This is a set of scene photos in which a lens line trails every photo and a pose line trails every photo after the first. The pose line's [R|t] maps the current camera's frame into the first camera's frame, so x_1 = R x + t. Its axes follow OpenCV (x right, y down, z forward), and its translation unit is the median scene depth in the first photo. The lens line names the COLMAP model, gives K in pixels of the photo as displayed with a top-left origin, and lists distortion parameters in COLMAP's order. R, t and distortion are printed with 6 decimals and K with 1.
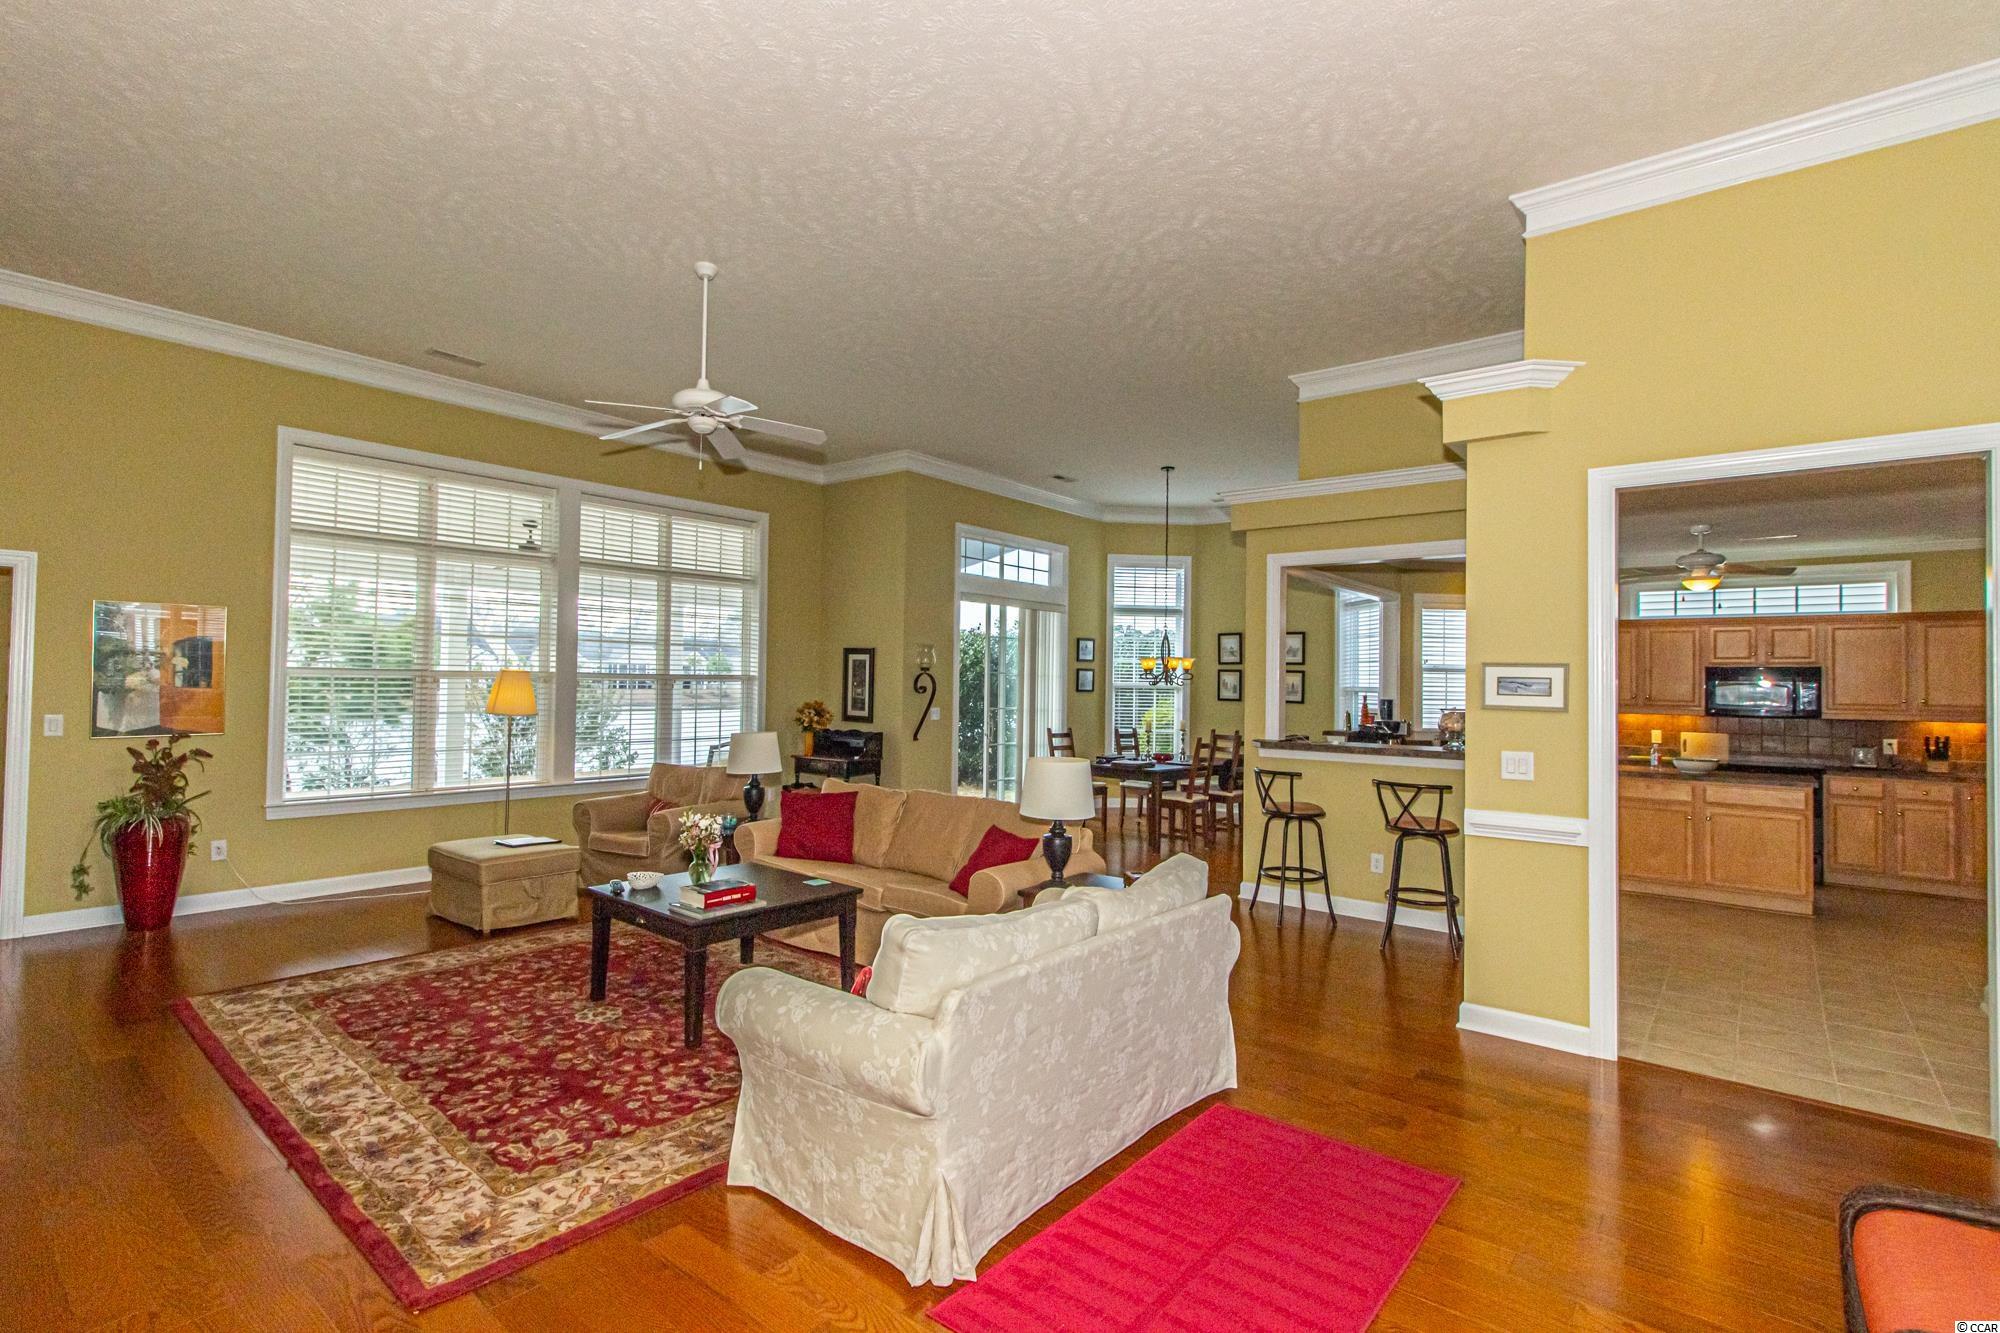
lens RADIAL K [[925.5, 0, 987.1], [0, 925.5, 666.6], [0, 0, 1]] dist [0.002172, 0.002217]
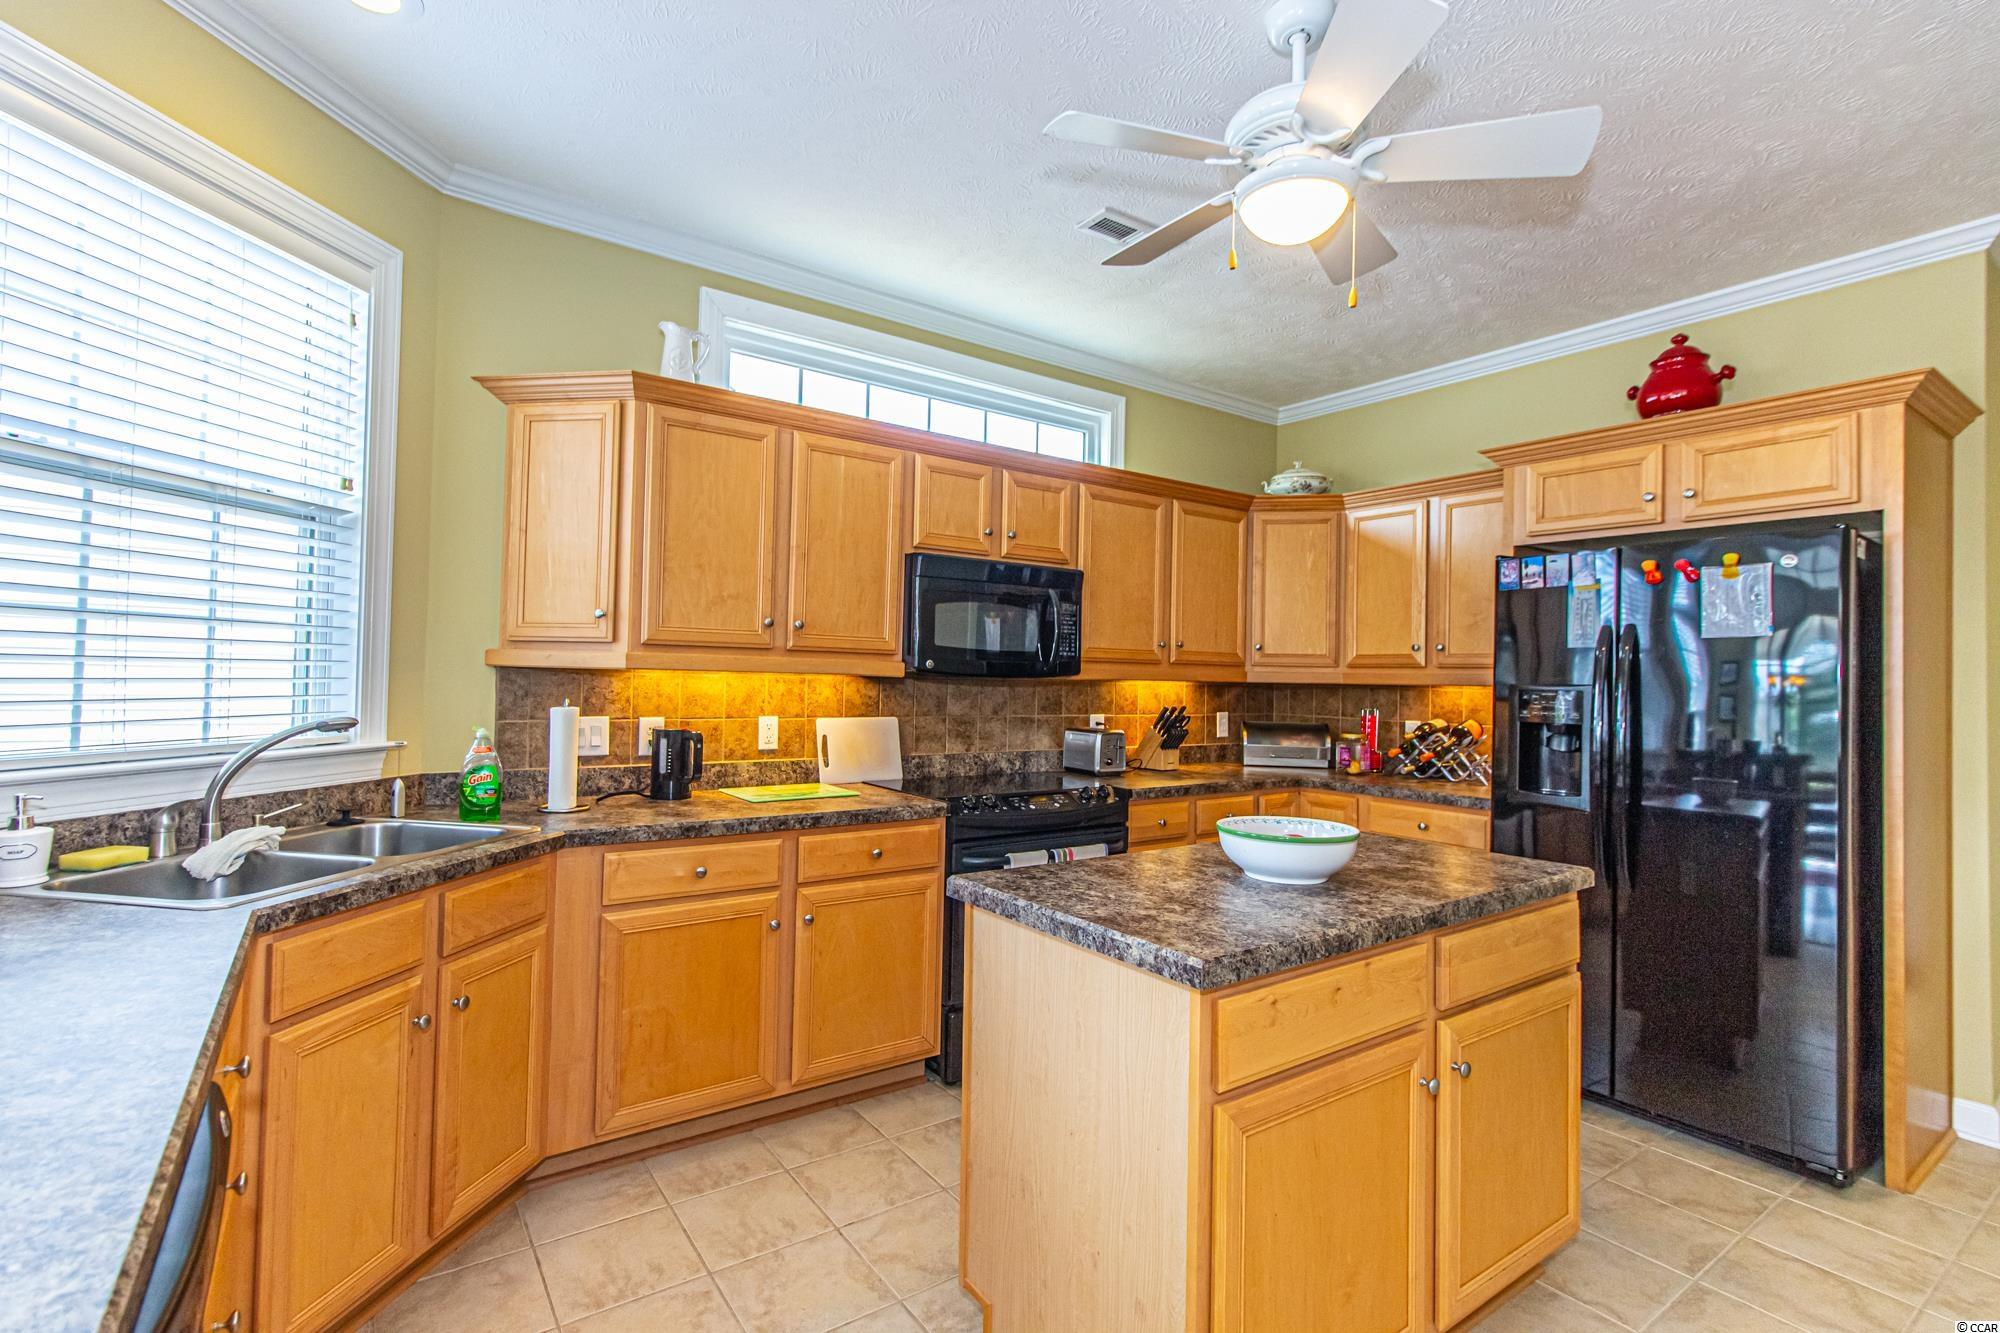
lens RADIAL K [[925.5, 0, 985.4], [0, 925.5, 659.6], [0, 0, 1]] dist [0.002172, 0.002217]
pose [[0.256558, 0.009257, 0.966484, 0.592910], [-0.034844, 0.999393, -0.000322, 0.066739], [-0.965901, -0.033594, 0.256725, 1.282145]]
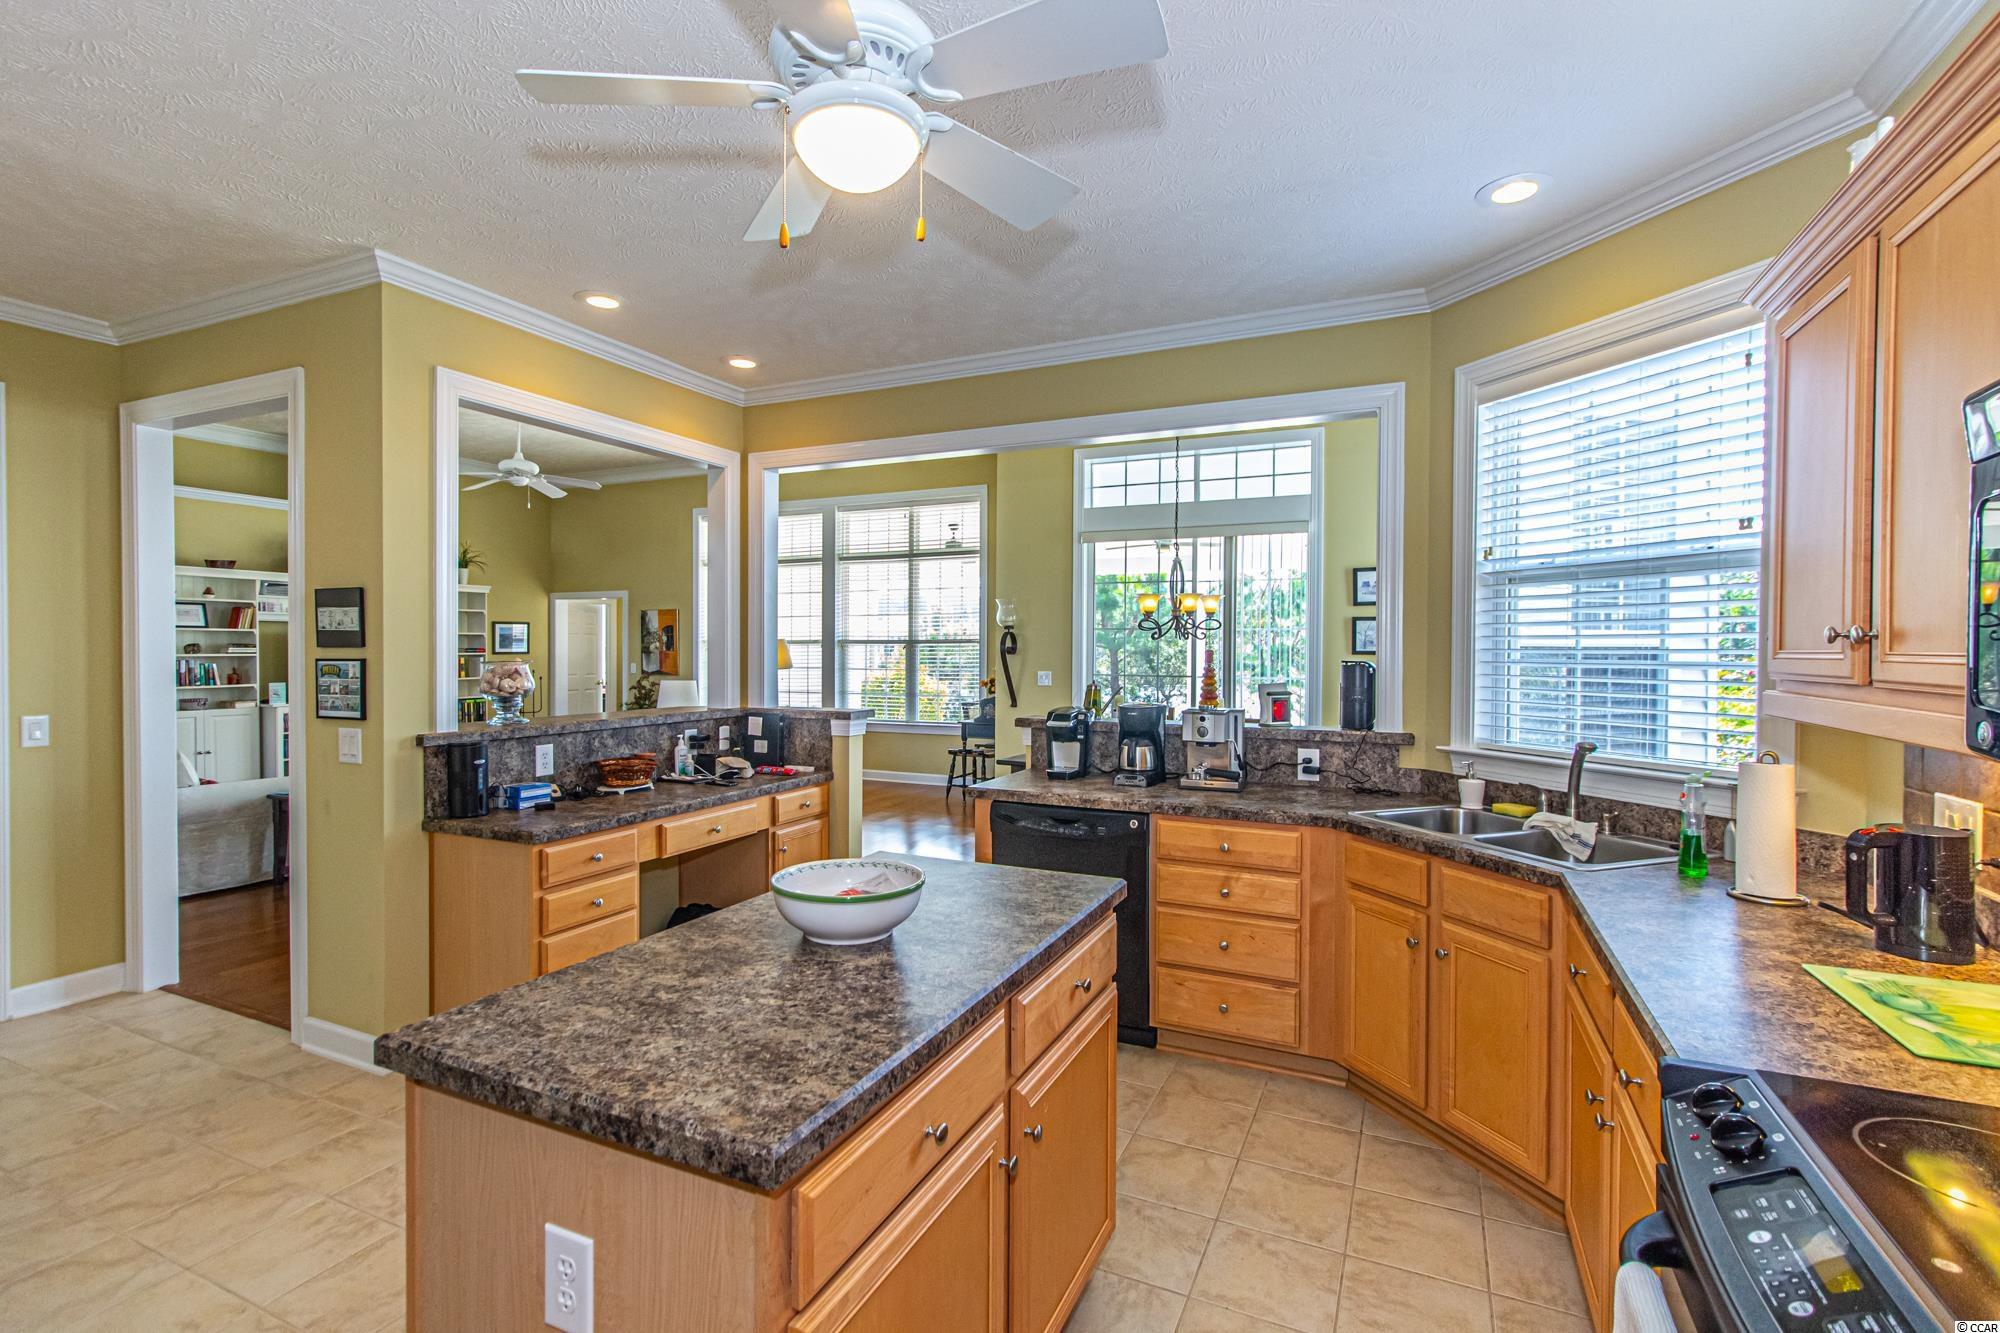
lens RADIAL K [[925.5, 0, 986.7], [0, 925.5, 659.8], [0, 0, 1]] dist [0.002172, 0.002217]
pose [[0.247533, -0.003560, -0.968873, 1.281627], [0.014664, 0.999892, 0.000072, 0.053660], [0.968768, -0.014225, 0.247559, 1.228030]]
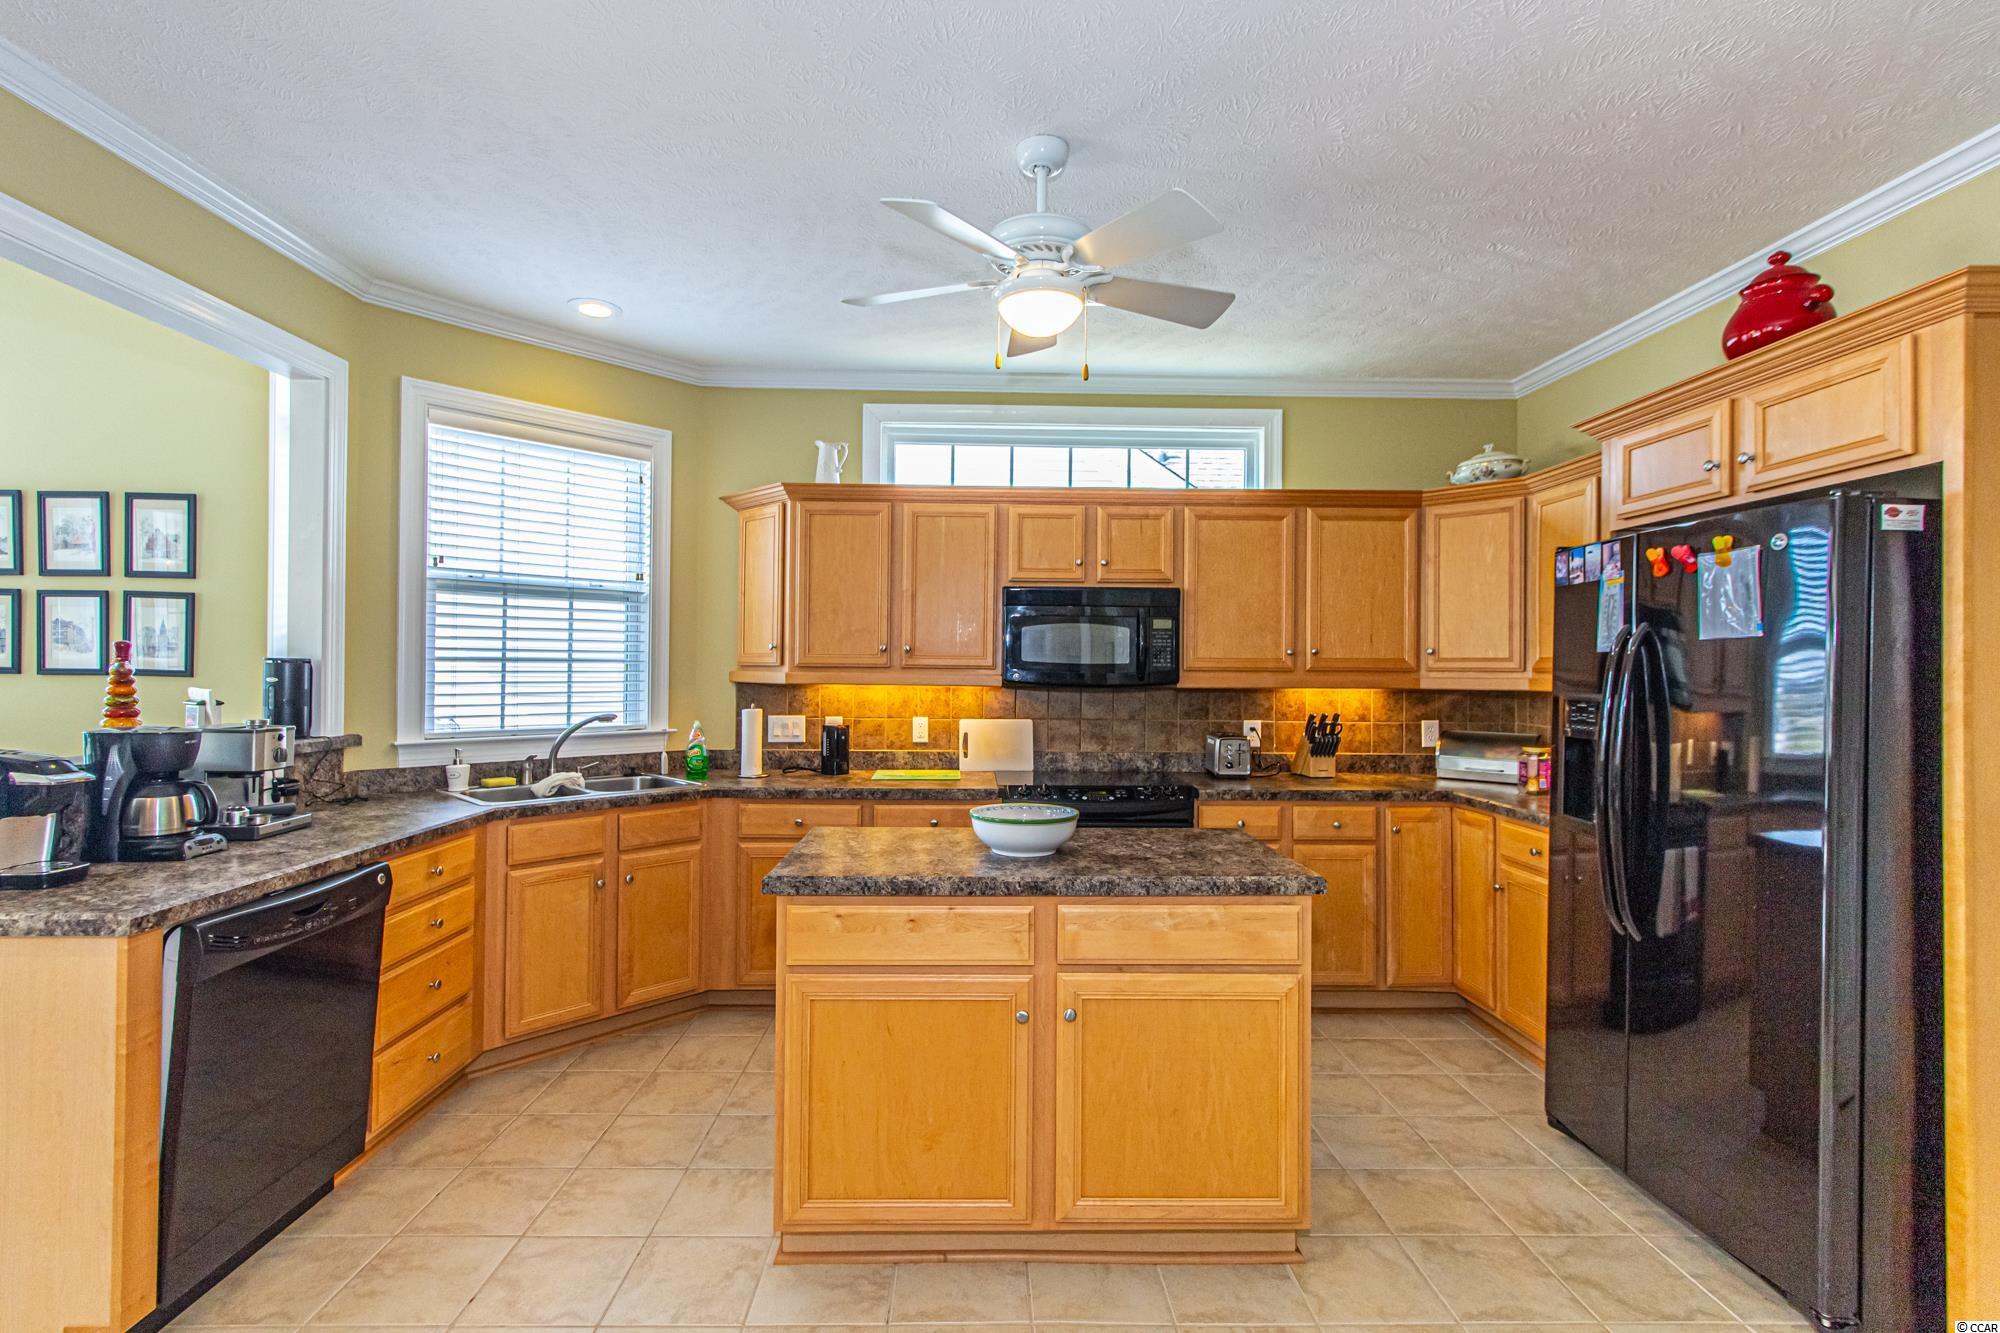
lens RADIAL K [[925.5, 0, 987.9], [0, 925.5, 664.7], [0, 0, 1]] dist [0.002172, 0.002217]
pose [[0.755041, -0.005398, 0.655656, 0.661843], [-0.008887, 0.999790, 0.018464, 0.048364], [-0.655618, -0.019768, 0.754834, 0.940488]]
